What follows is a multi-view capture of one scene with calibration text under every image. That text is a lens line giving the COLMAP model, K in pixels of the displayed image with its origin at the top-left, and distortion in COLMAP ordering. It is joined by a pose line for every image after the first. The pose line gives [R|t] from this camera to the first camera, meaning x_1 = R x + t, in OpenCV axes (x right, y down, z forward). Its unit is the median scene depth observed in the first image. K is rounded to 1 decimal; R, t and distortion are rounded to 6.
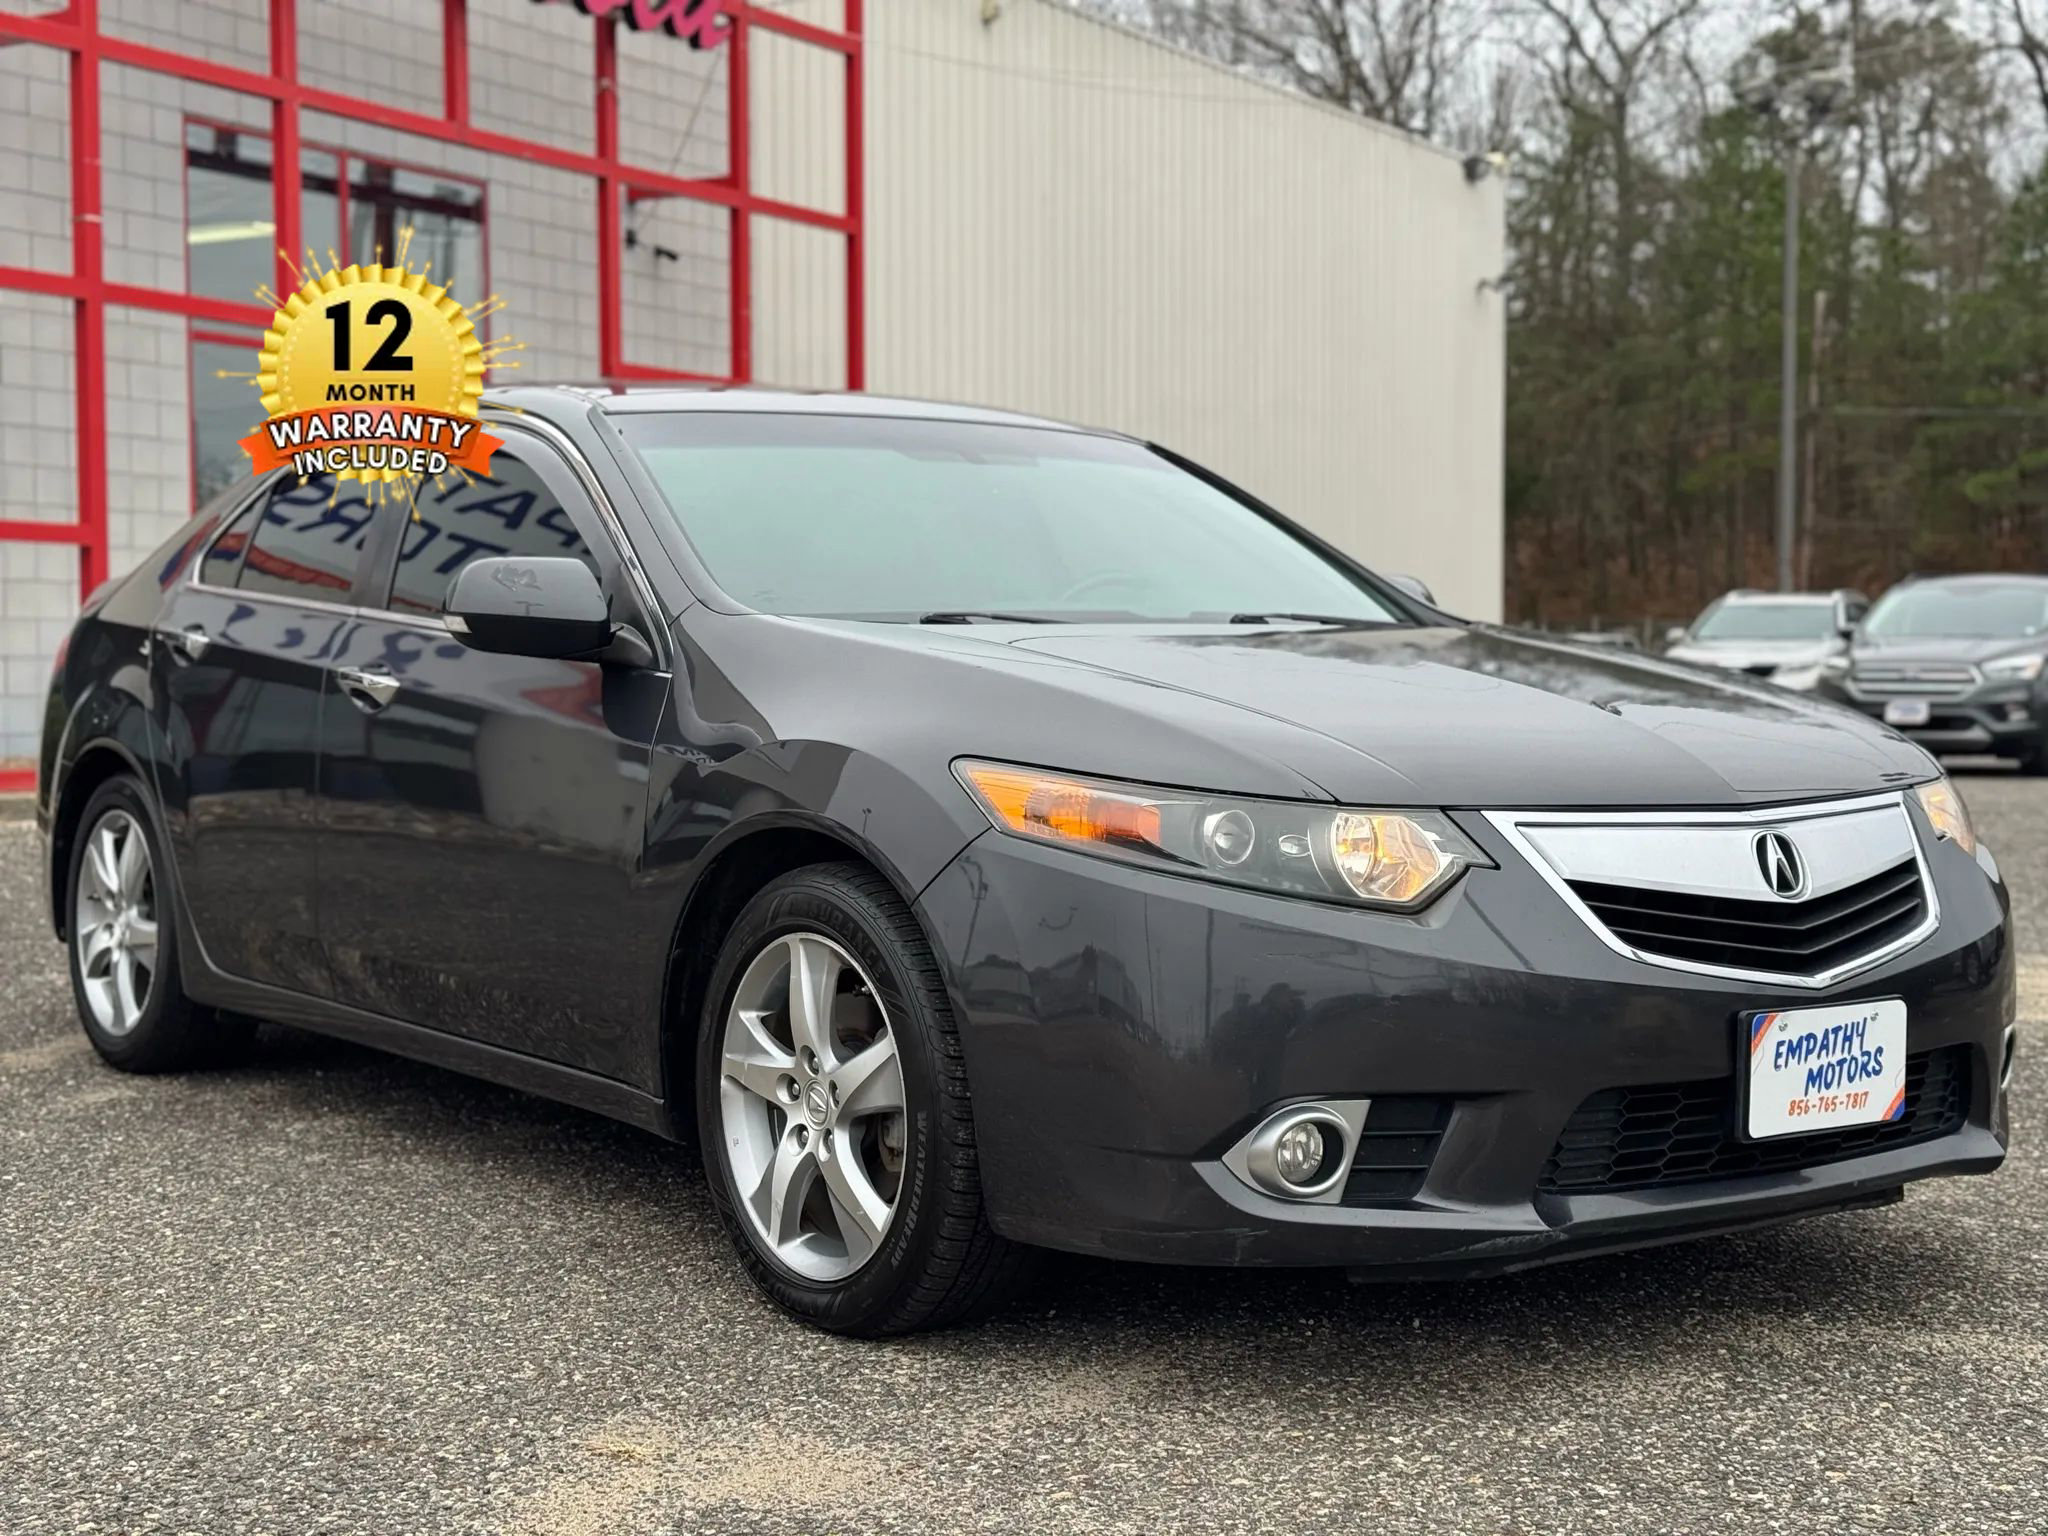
lens RADIAL K [[2958.7, 0, 1024.0], [0, 2958.7, 768.0], [0, 0, 1]] dist [0.131037, 0.012659]
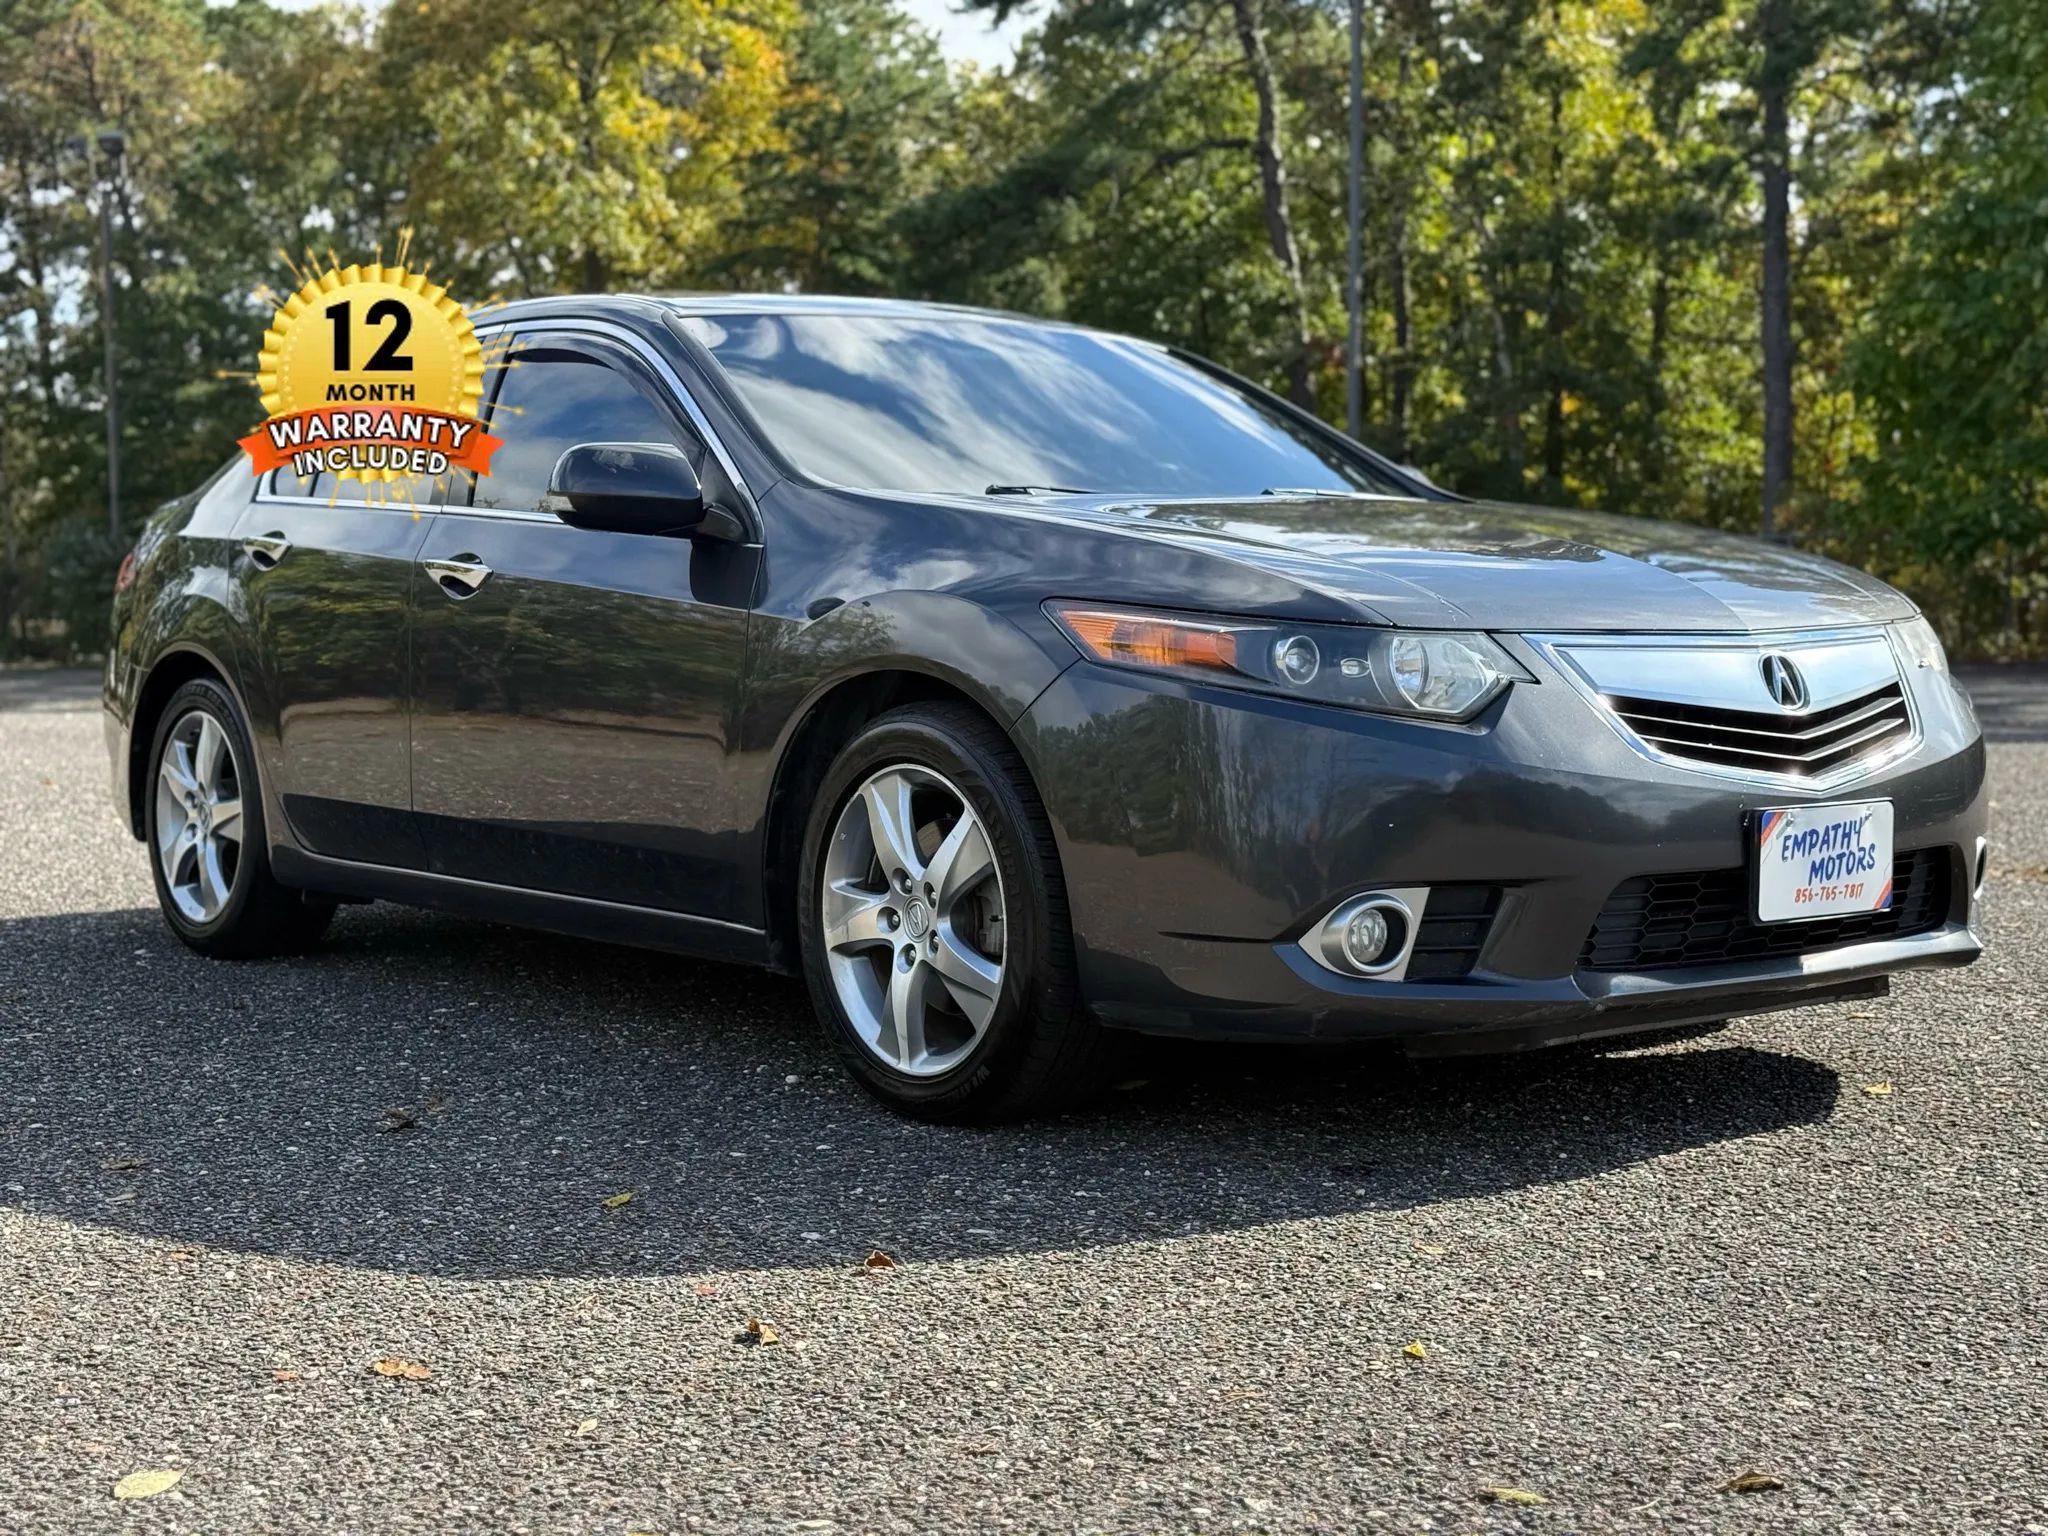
lens RADIAL K [[2958.7, 0, 1024.0], [0, 2958.7, 768.0], [0, 0, 1]] dist [0.131037, 0.012659]
pose [[0.999531, -0.016148, 0.026034, -0.062008], [0.015974, 0.999849, 0.006876, 0.053228], [-0.026141, -0.006457, 0.999637, -0.113318]]
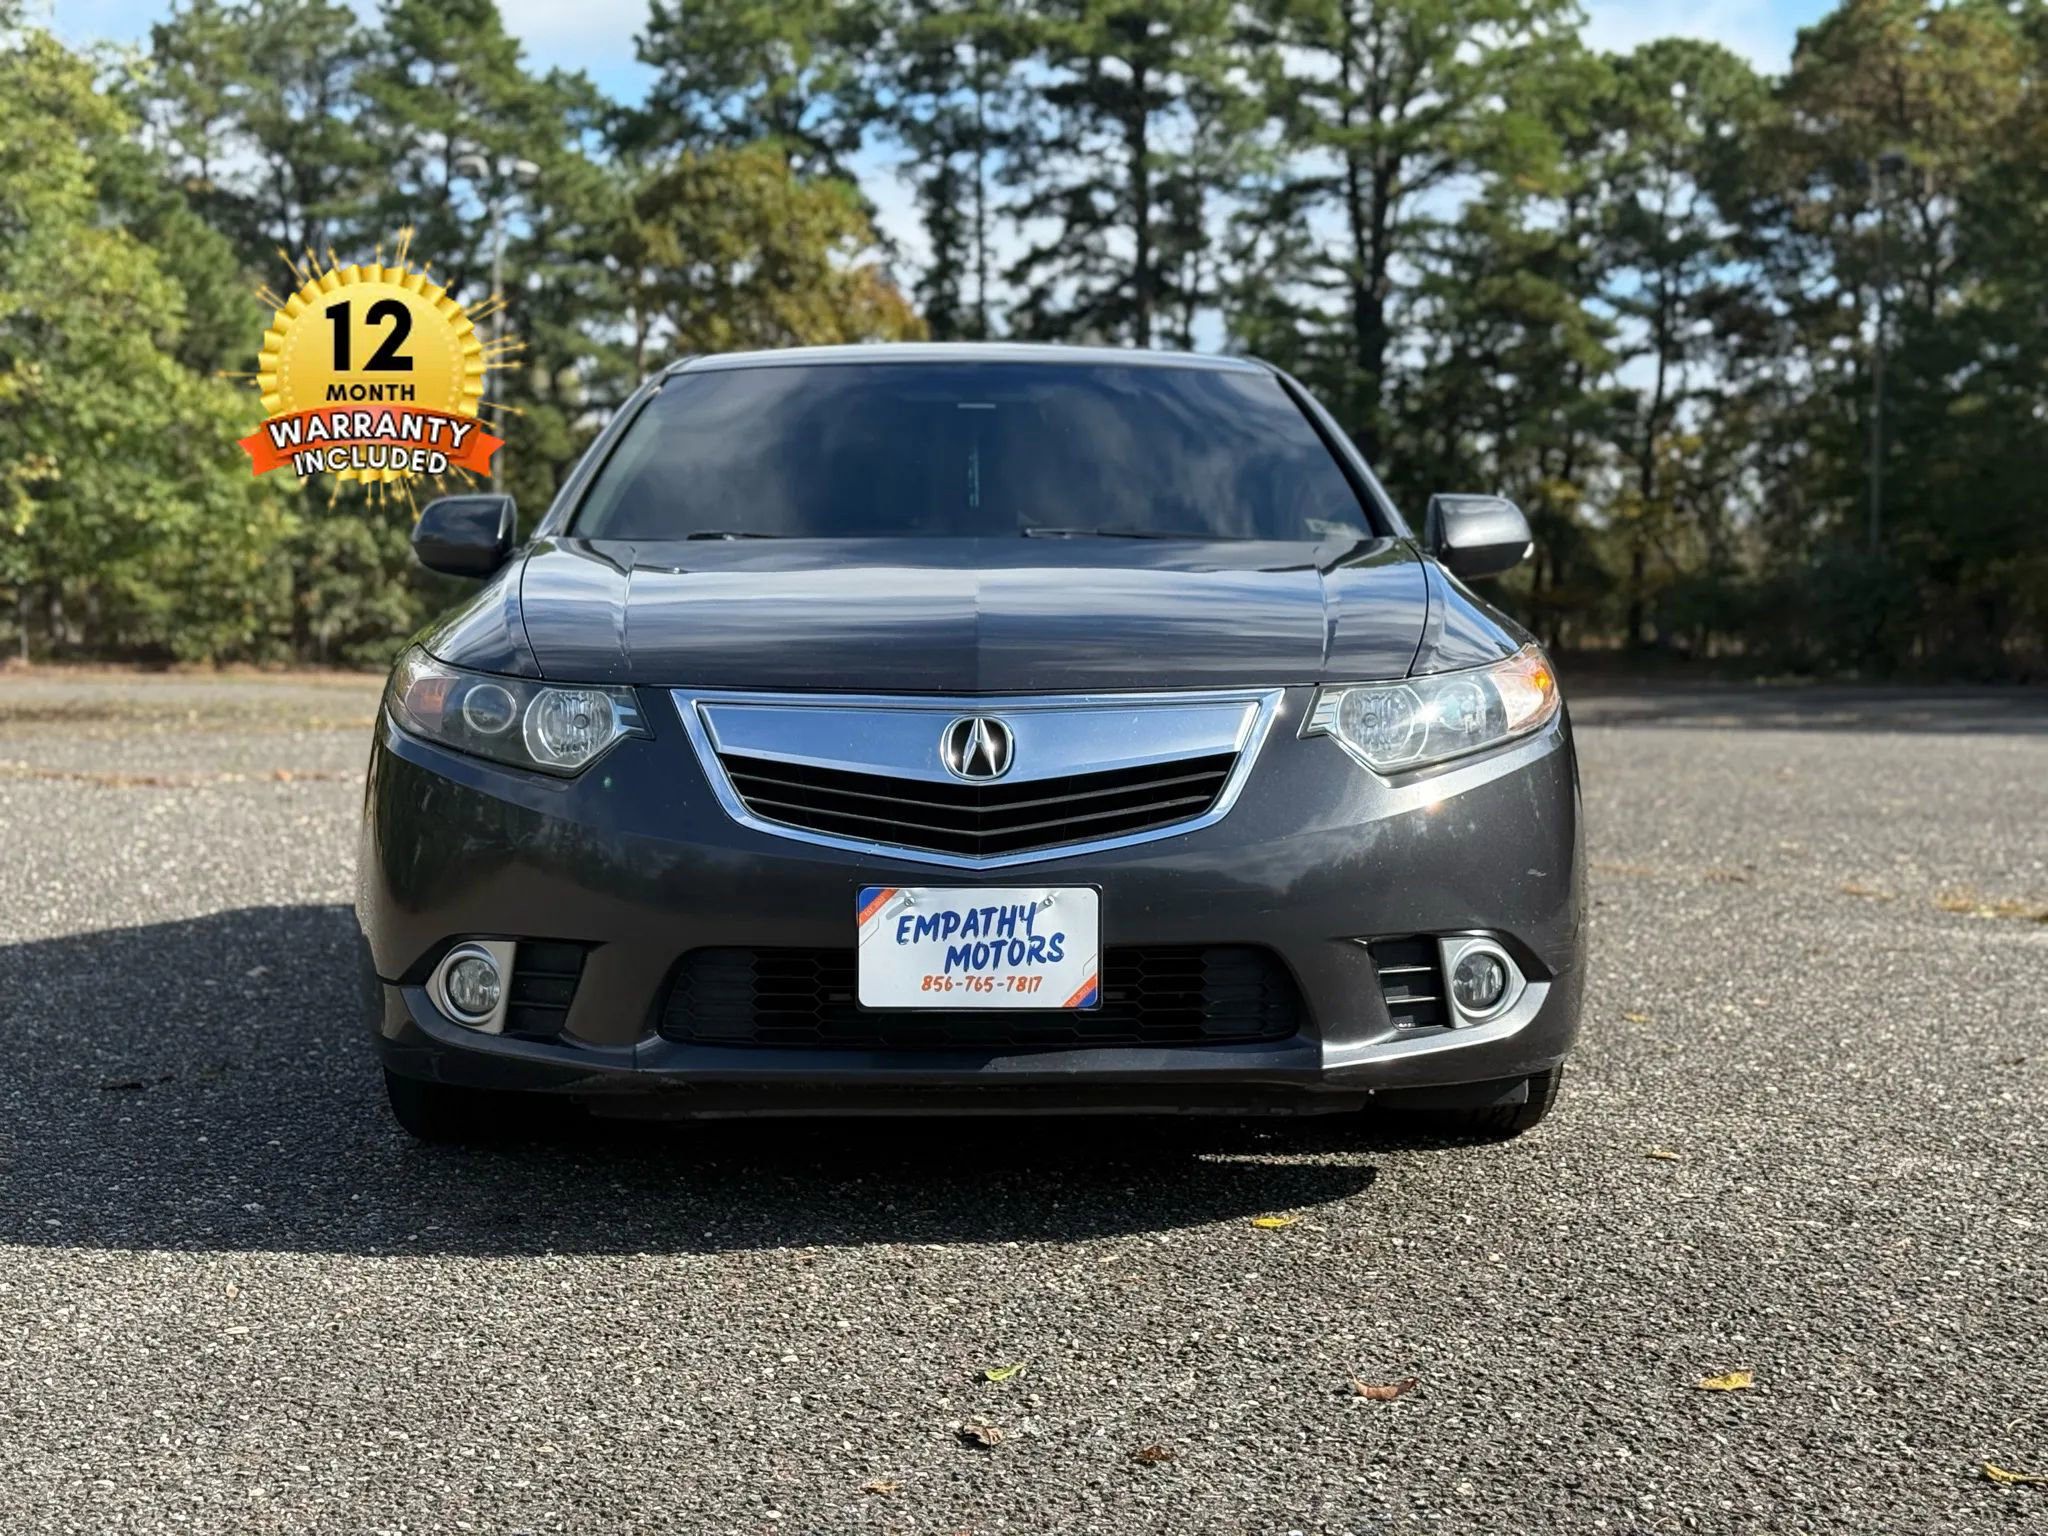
lens RADIAL K [[2958.7, 0, 1024.0], [0, 2958.7, 768.0], [0, 0, 1]] dist [0.131037, 0.012659]
pose [[0.812615, 0.024515, -0.582286, 0.870383], [-0.026054, 0.999644, 0.005728, 0.033231], [0.582219, 0.010516, 0.812964, 0.192981]]
